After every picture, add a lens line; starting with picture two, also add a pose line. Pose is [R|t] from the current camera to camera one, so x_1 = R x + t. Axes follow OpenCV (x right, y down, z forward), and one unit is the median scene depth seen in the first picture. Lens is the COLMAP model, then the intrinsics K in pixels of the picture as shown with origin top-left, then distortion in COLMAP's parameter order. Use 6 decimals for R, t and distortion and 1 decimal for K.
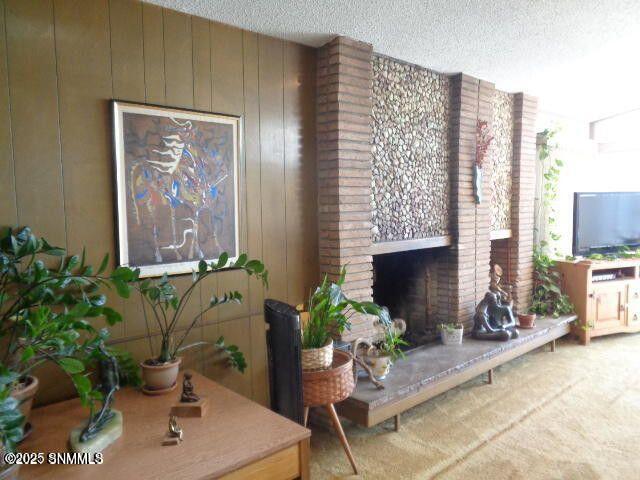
lens RADIAL K [[482.2, 0, 320.0], [0, 482.2, 240.0], [0, 0, 1]] dist [0.009428, 0.005264]
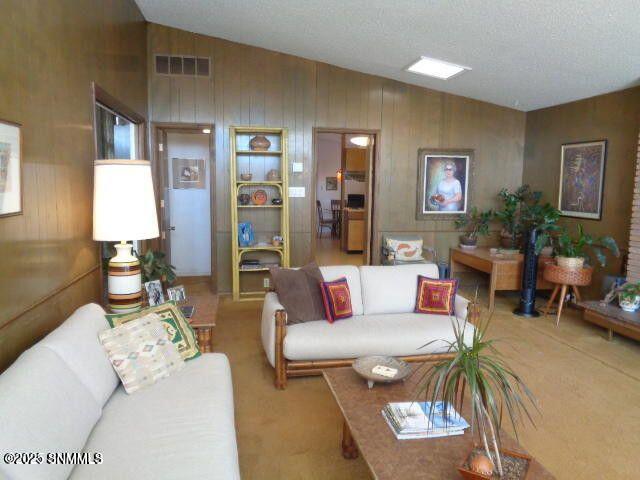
lens RADIAL K [[482.2, 0, 320.0], [0, 482.2, 240.0], [0, 0, 1]] dist [0.009428, 0.005264]
pose [[-0.526487, 0.109778, -0.843066, 1.807864], [-0.072736, 0.982177, 0.173315, -0.102688], [0.847066, 0.152569, -0.509119, 0.941026]]
